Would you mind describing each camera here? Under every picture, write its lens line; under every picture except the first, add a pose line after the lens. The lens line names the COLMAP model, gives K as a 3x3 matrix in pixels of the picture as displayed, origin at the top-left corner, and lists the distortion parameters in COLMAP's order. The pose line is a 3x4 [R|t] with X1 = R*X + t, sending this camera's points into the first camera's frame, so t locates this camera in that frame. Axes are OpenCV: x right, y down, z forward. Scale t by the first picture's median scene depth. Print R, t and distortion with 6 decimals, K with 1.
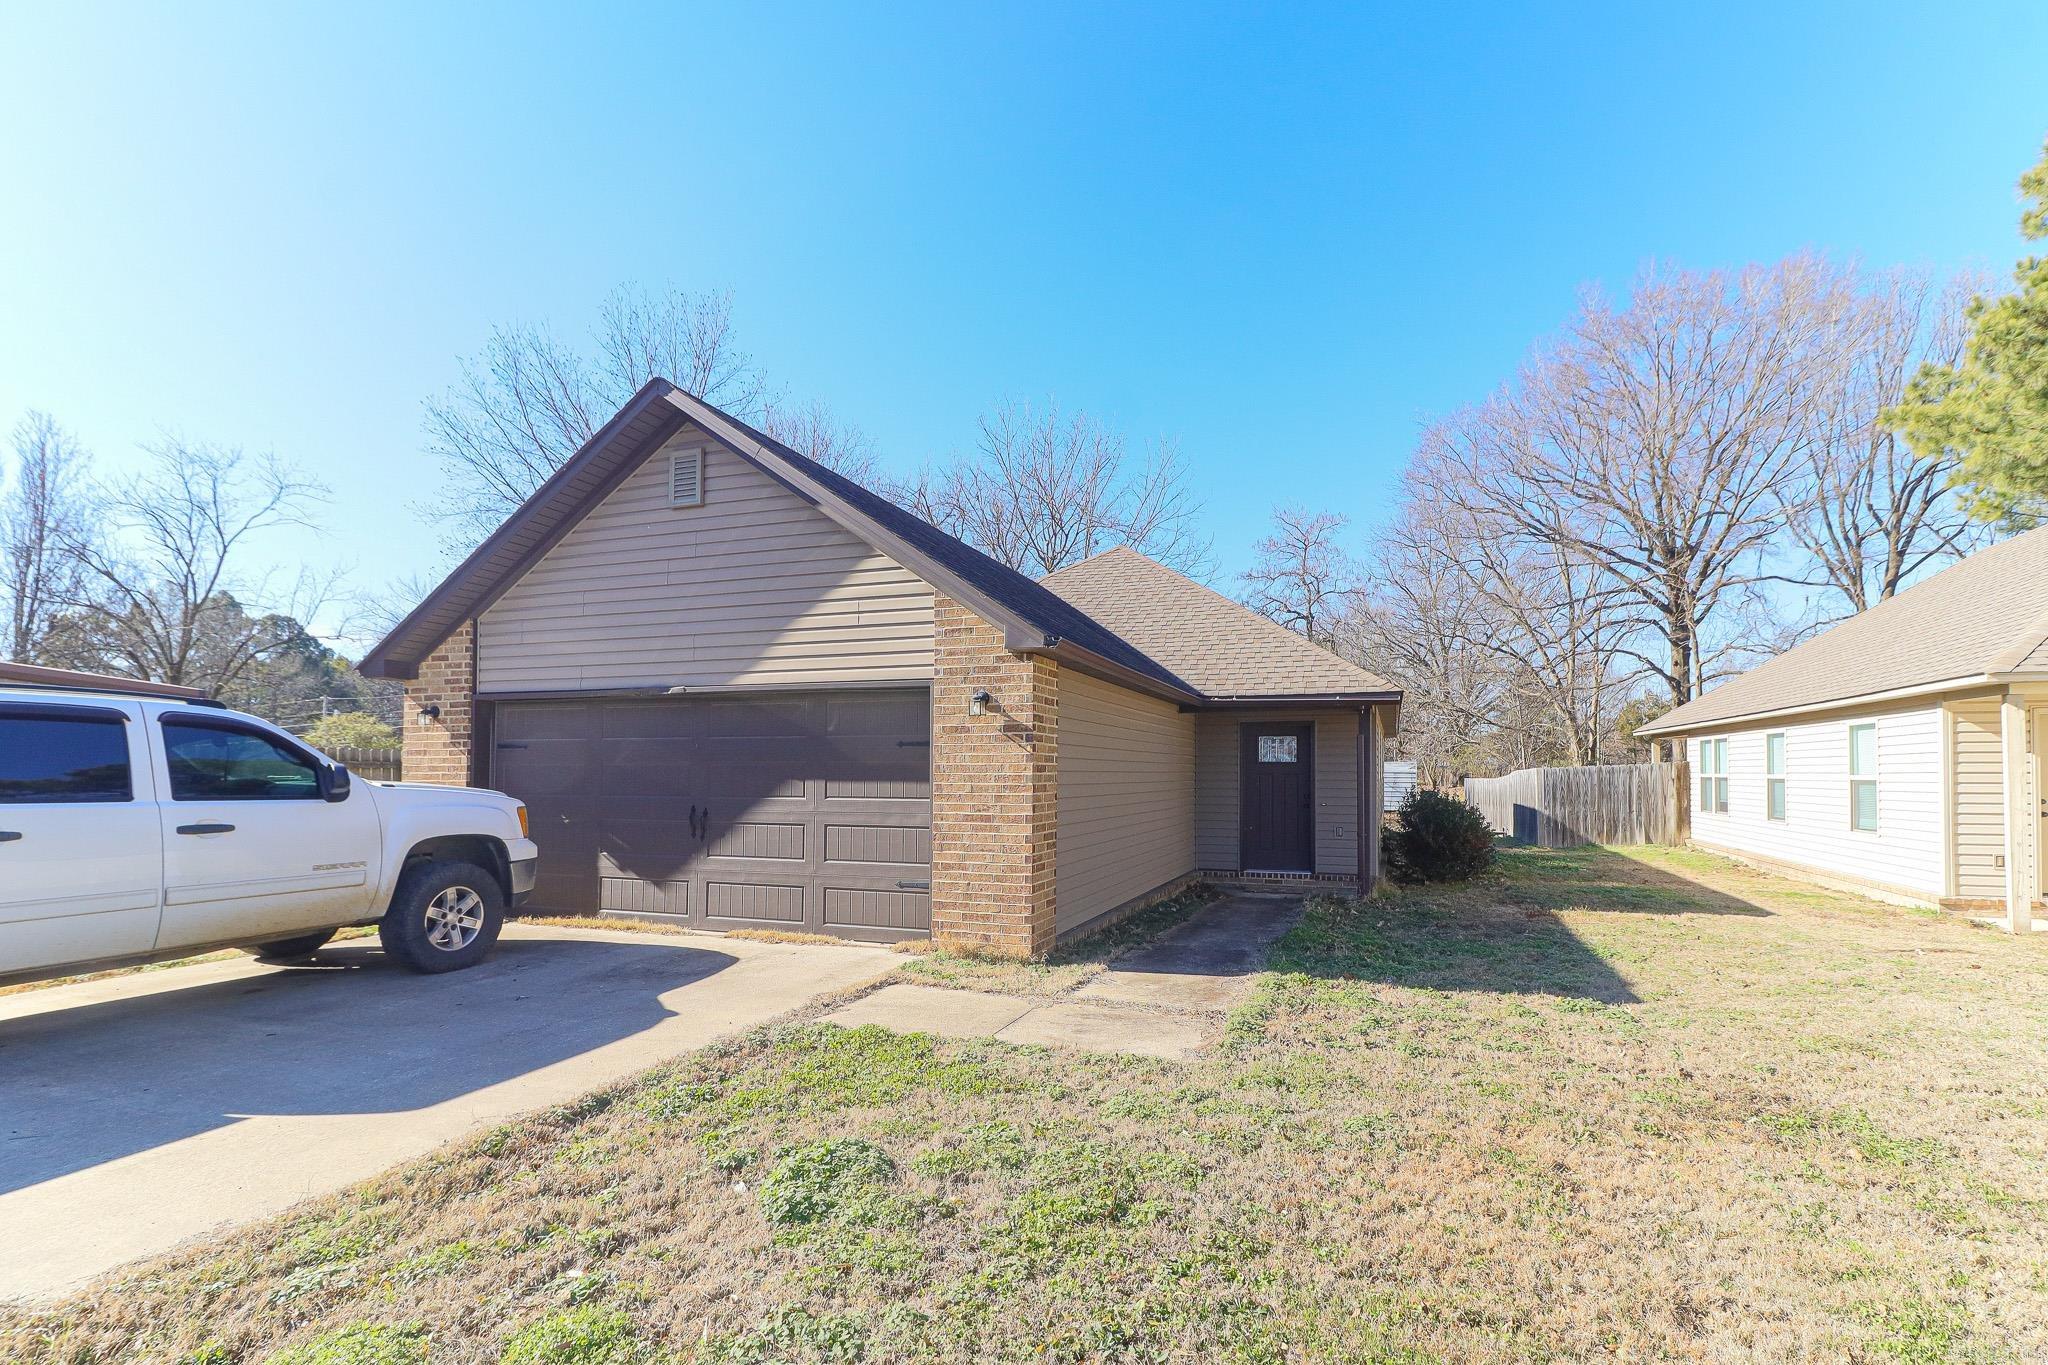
lens RADIAL K [[984.4, 0, 1063.5], [0, 984.4, 722.6], [0, 0, 1]] dist [0.019577, -0.018781]
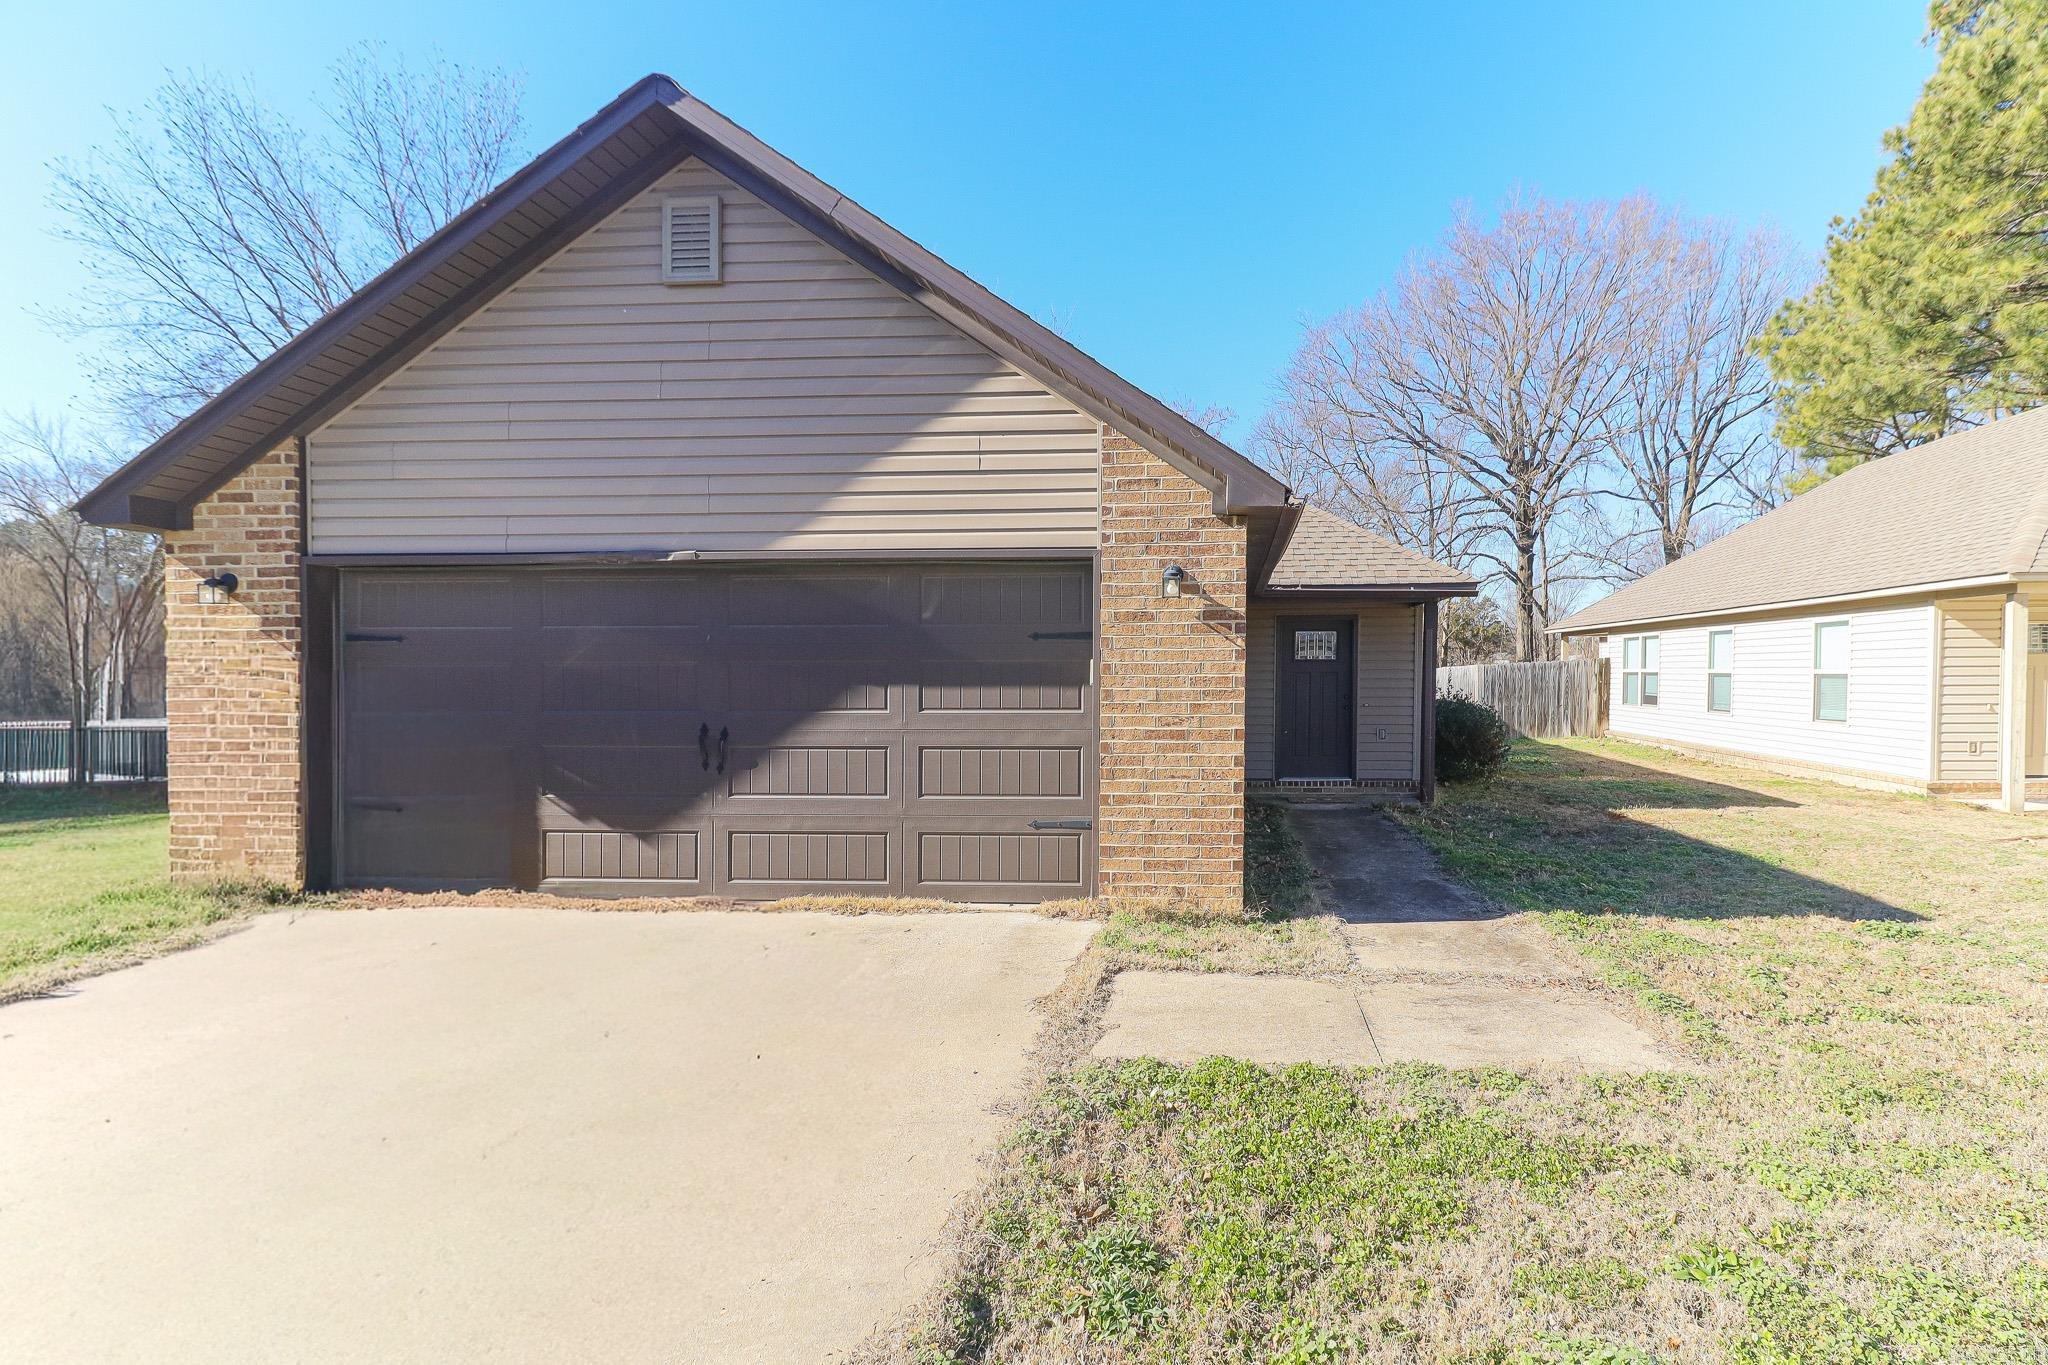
lens RADIAL K [[937.9, 0, 1065.1], [0, 937.9, 669.0], [0, 0, 1]] dist [0.015931, -0.012566]
pose [[0.960189, -0.005704, 0.279292, -0.303956], [-0.008064, 0.998809, 0.048122, 0.011194], [-0.279234, -0.048459, 0.958999, 0.284074]]
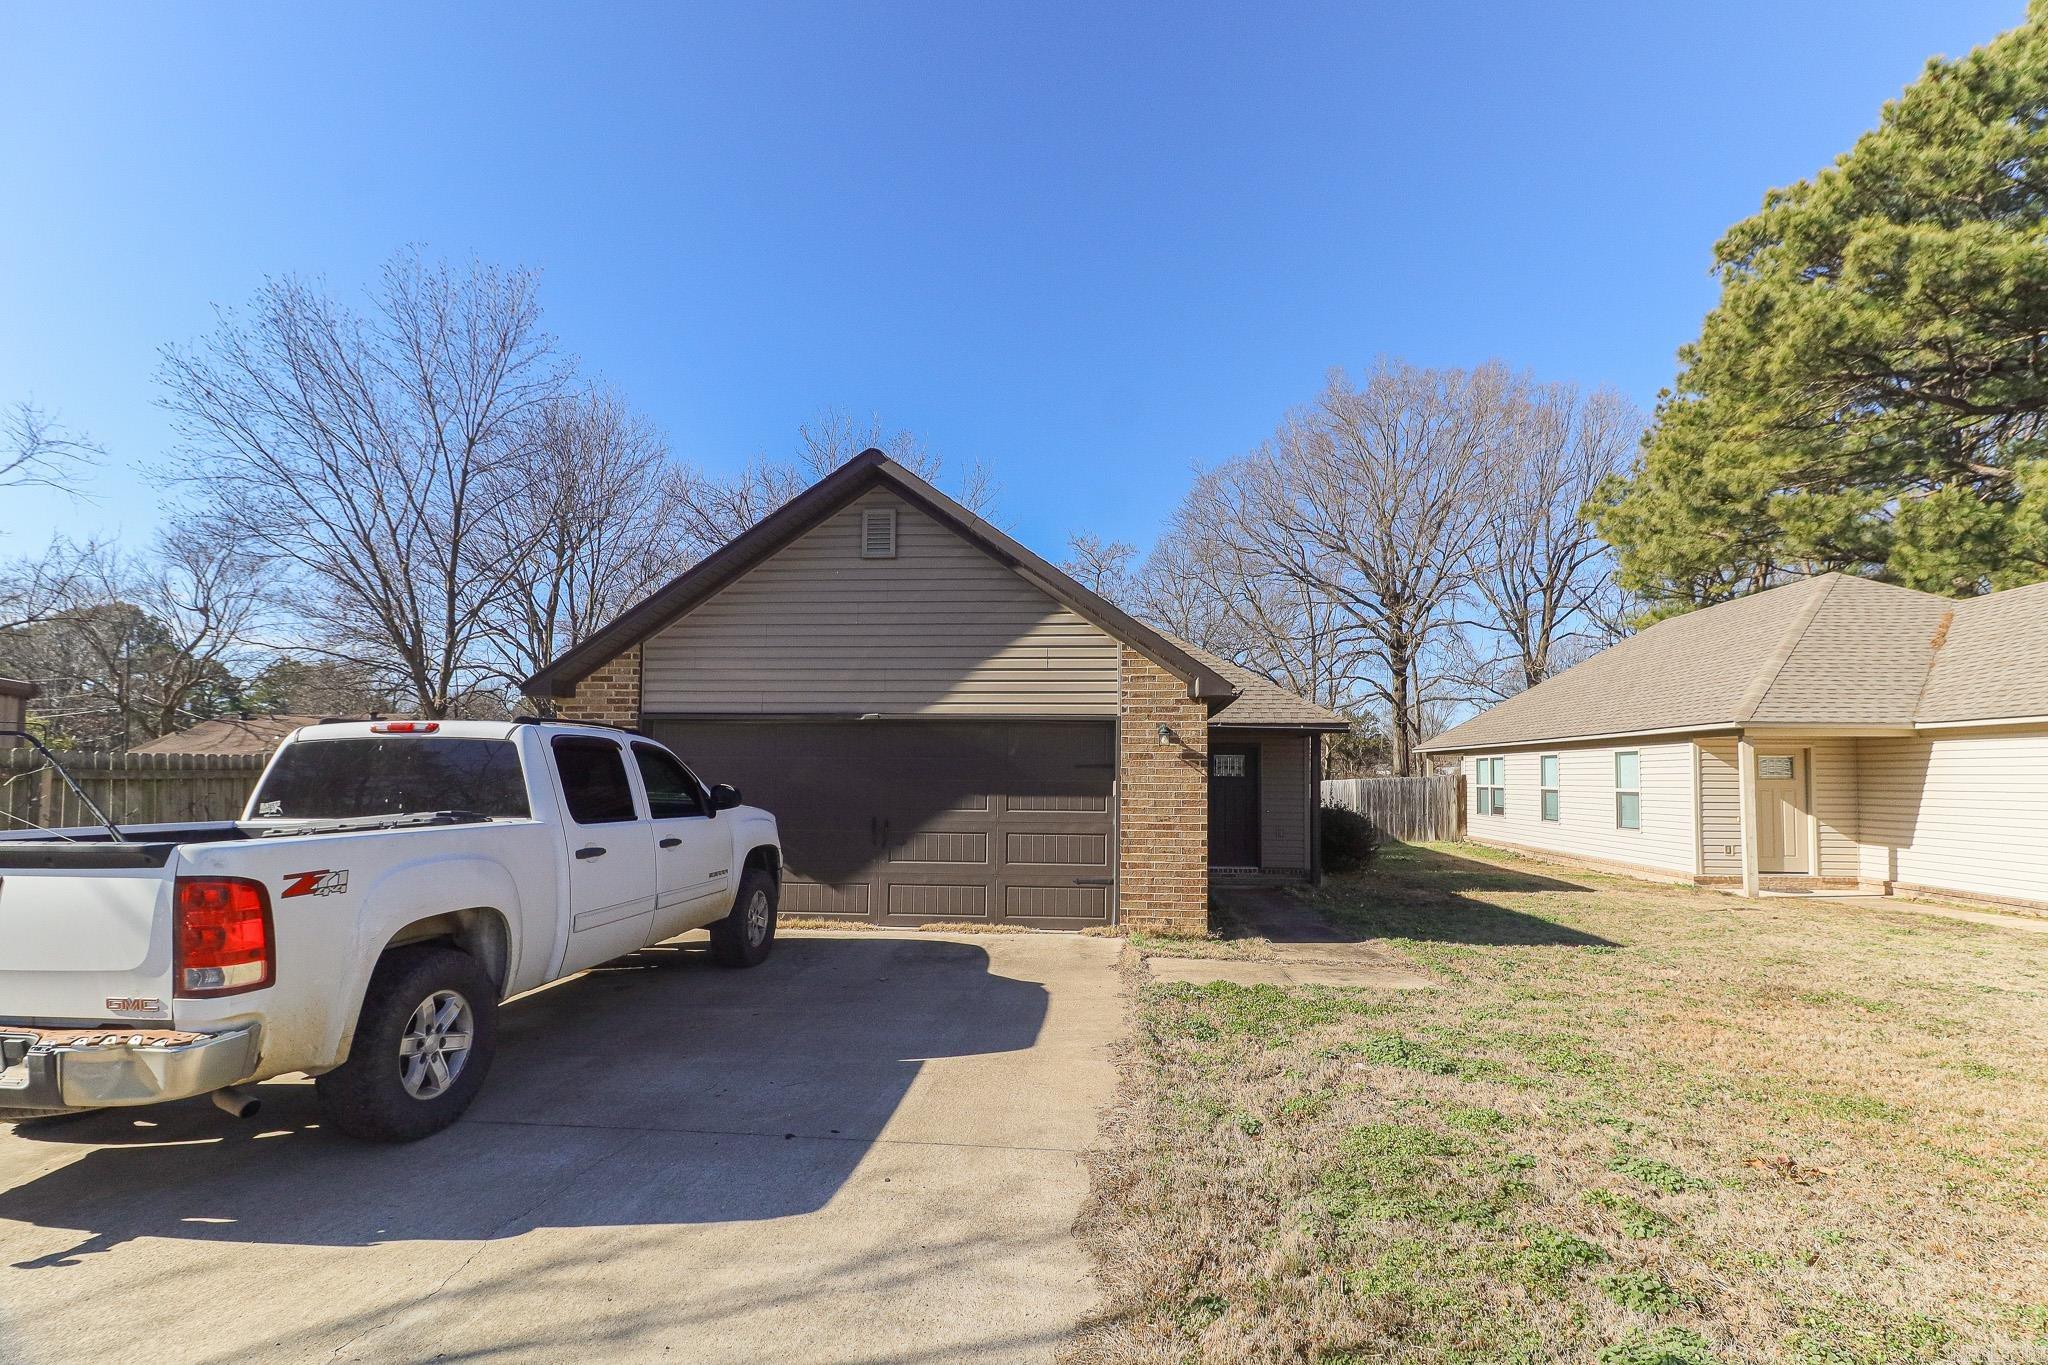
lens RADIAL K [[1096.9, 0, 874.1], [0, 1096.9, 683.0], [0, 0, 1]] dist [0.004577, -0.001138]
pose [[0.962714, 0.025927, 0.269277, -0.695178], [-0.018848, 0.999406, -0.028838, -0.033562], [-0.269865, 0.022688, 0.962631, -0.220254]]
